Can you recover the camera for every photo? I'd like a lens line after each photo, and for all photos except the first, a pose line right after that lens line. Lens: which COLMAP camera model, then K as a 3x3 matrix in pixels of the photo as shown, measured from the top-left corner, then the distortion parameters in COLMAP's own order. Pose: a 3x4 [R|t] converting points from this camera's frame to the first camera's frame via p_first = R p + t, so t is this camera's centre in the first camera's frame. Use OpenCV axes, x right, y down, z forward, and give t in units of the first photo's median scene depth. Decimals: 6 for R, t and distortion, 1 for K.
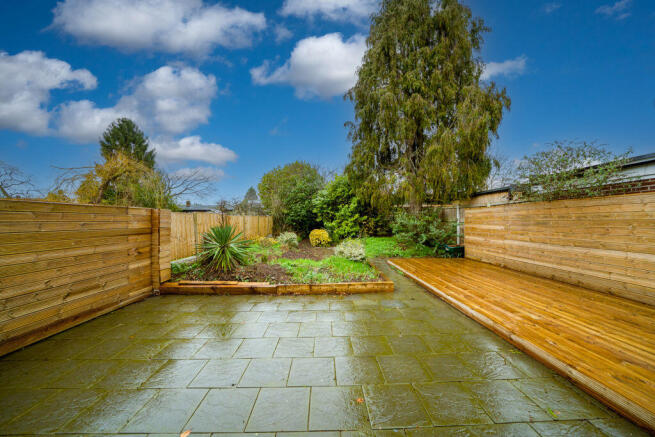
lens RADIAL K [[231.6, 0, 325.2], [0, 231.6, 218.3], [0, 0, 1]] dist [-0.009994, 0.000404]
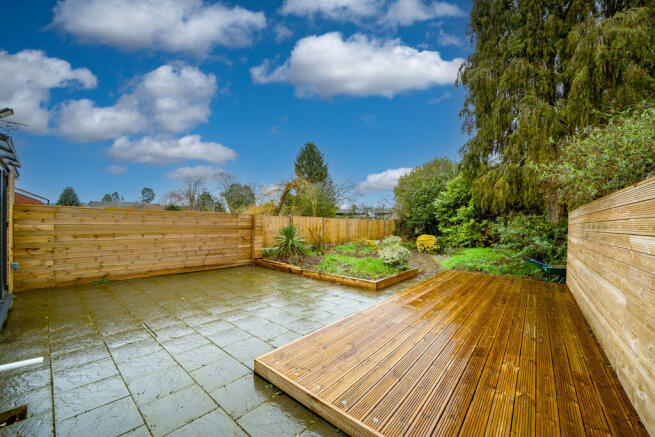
lens RADIAL K [[247.7, 0, 325.8], [0, 247.7, 223.1], [0, 0, 1]] dist [-0.000497, 0.000015]
pose [[0.763008, 0.023162, -0.645974, 0.304536], [-0.018635, 0.999731, 0.013834, -0.005053], [0.646121, 0.001483, 0.763234, -0.019171]]
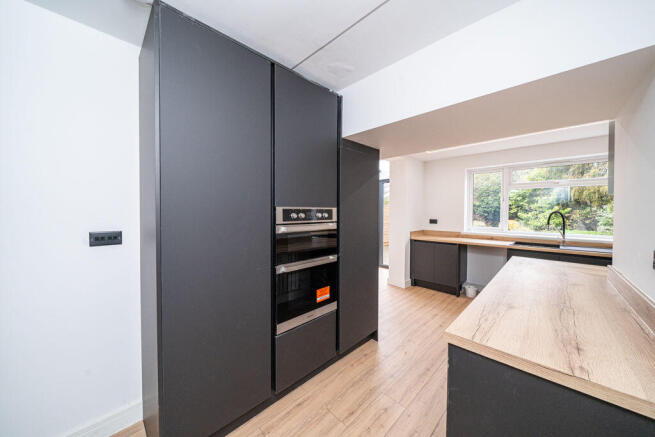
lens RADIAL K [[231.6, 0, 326.4], [0, 231.6, 215.7], [0, 0, 1]] dist [-0.009994, 0.000404]
pose [[0.712479, 0.025481, -0.701230, 0.121716], [-0.002287, 0.999419, 0.033993, -0.008432], [0.701689, -0.022615, 0.712124, -0.405112]]
